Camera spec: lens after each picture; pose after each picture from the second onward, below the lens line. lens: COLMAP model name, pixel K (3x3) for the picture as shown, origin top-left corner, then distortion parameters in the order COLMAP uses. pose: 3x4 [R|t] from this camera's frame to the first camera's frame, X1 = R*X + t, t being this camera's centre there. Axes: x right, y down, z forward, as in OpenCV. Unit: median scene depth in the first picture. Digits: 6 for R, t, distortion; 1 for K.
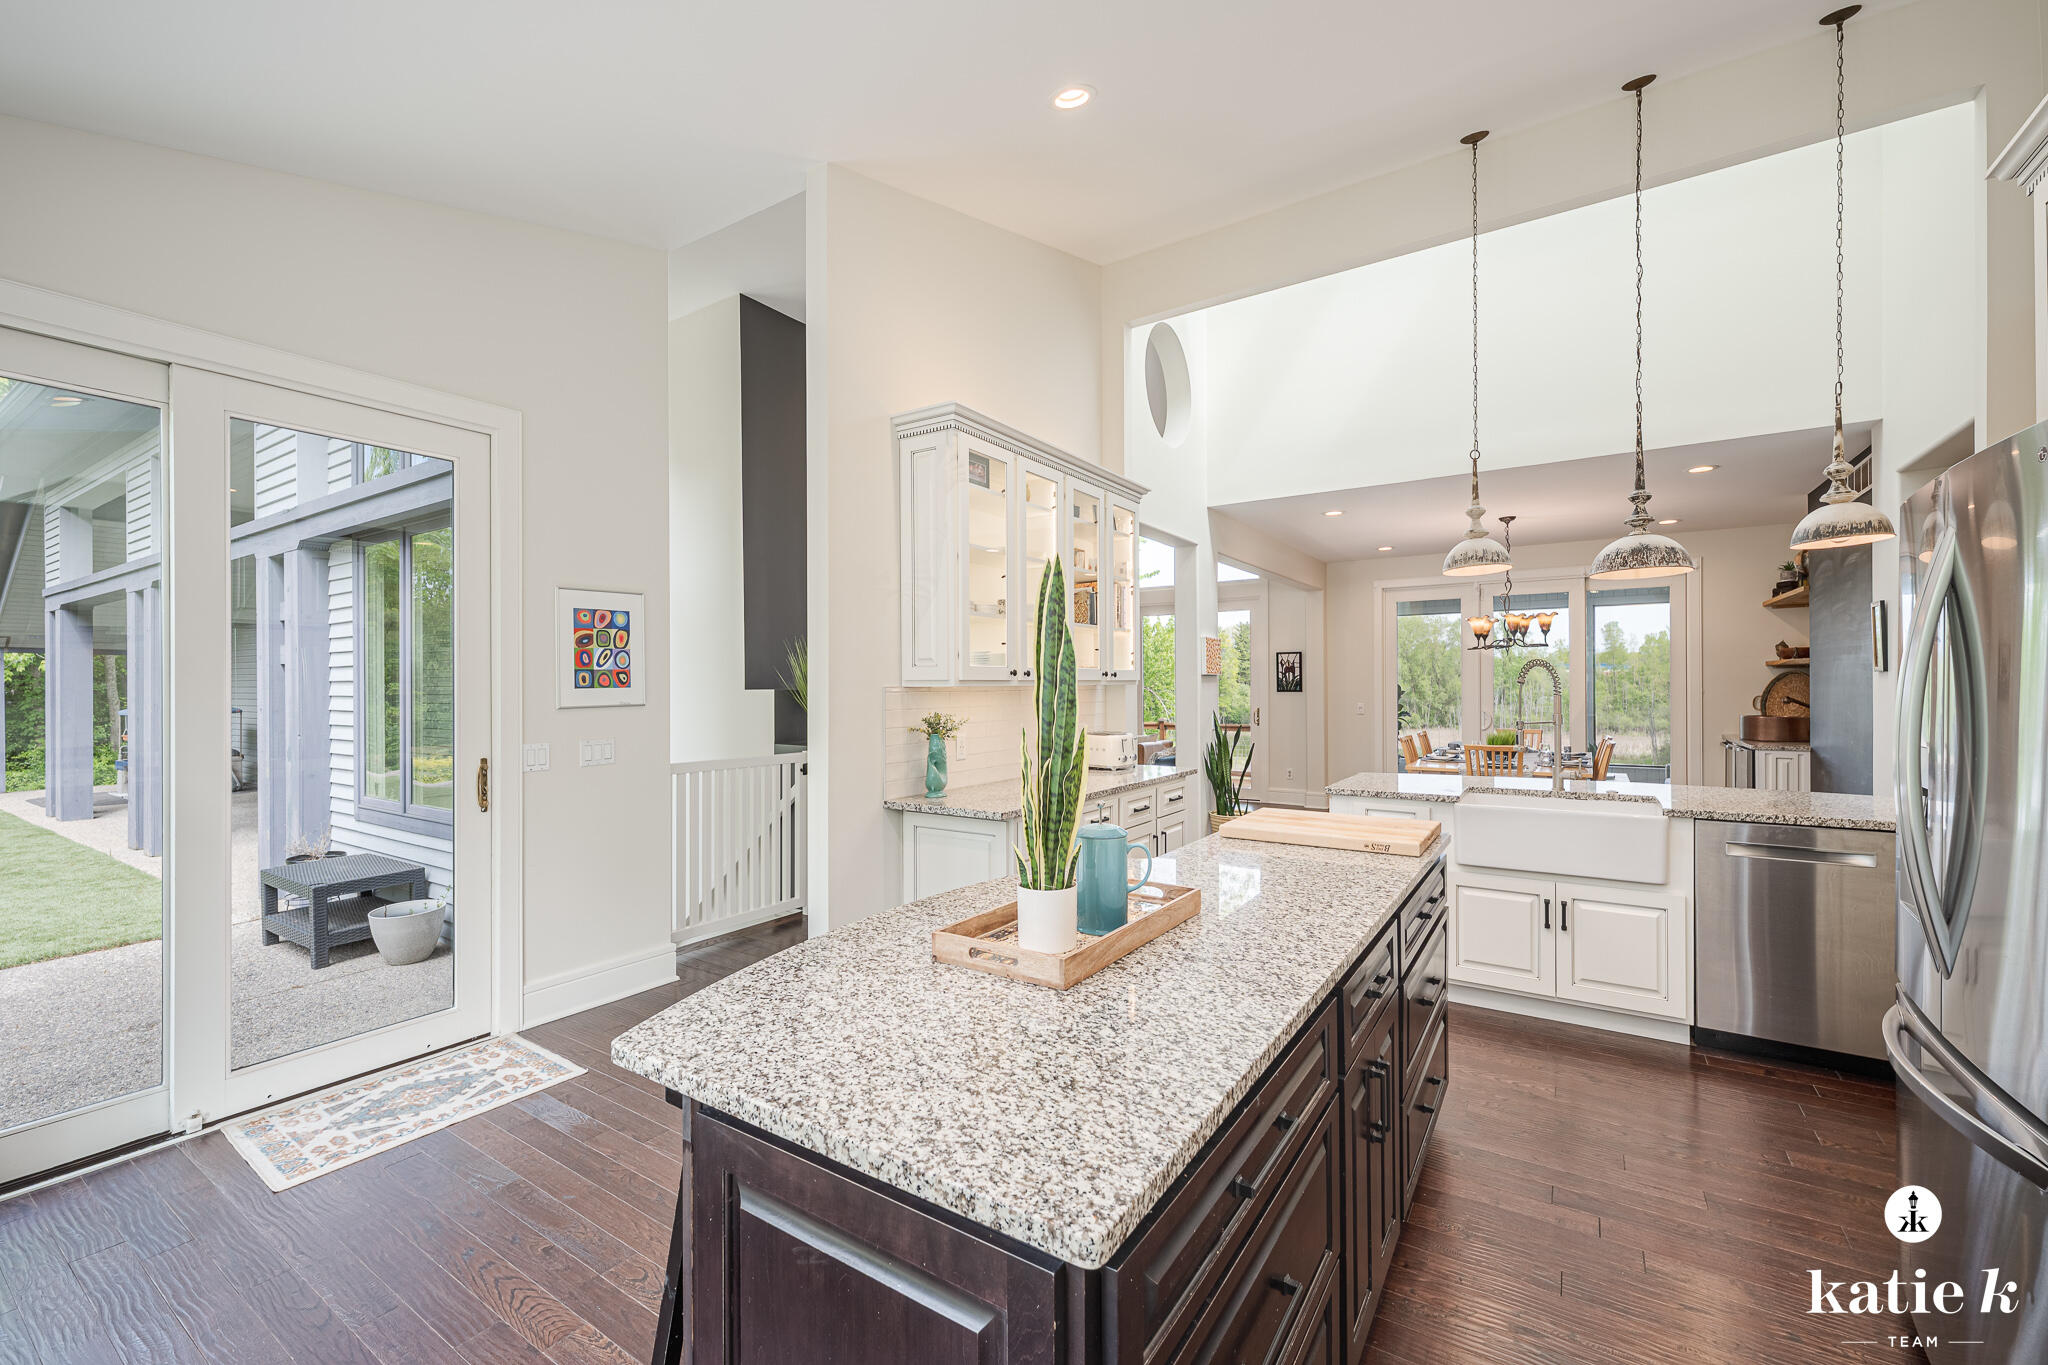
lens RADIAL K [[846.2, 0, 1024.9], [0, 846.2, 684.0], [0, 0, 1]] dist [0.002973, 0.001555]
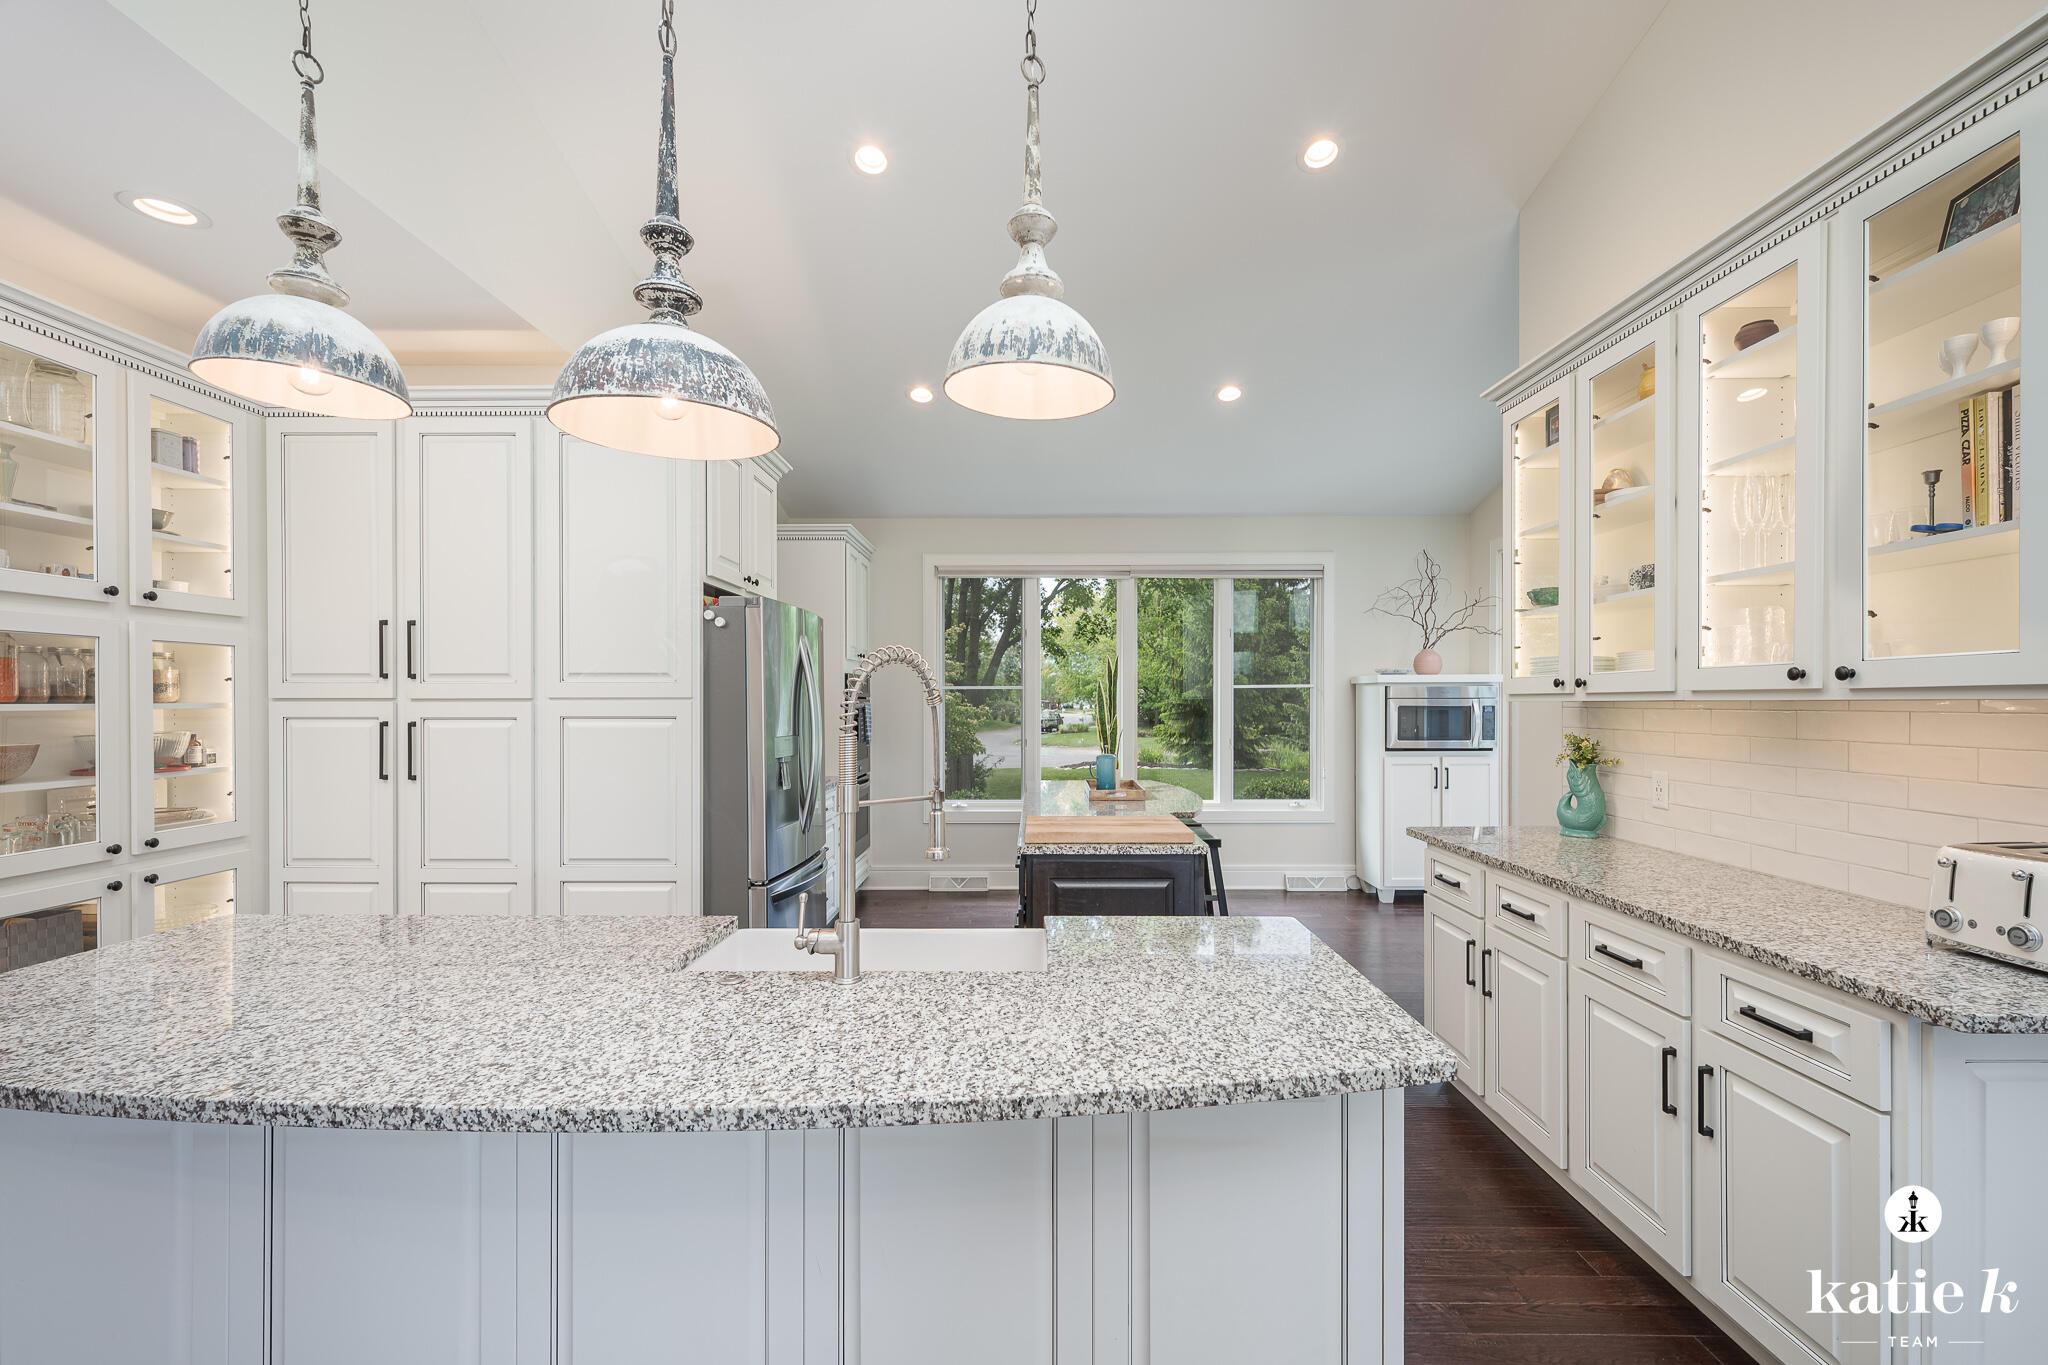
lens RADIAL K [[846.2, 0, 1033.1], [0, 846.2, 716.6], [0, 0, 1]] dist [0.002973, 0.001555]
pose [[-0.830693, 0.013967, -0.556555, 0.426758], [0.005221, 0.999837, 0.017299, -0.000802], [0.556706, 0.011464, -0.830631, 0.760765]]
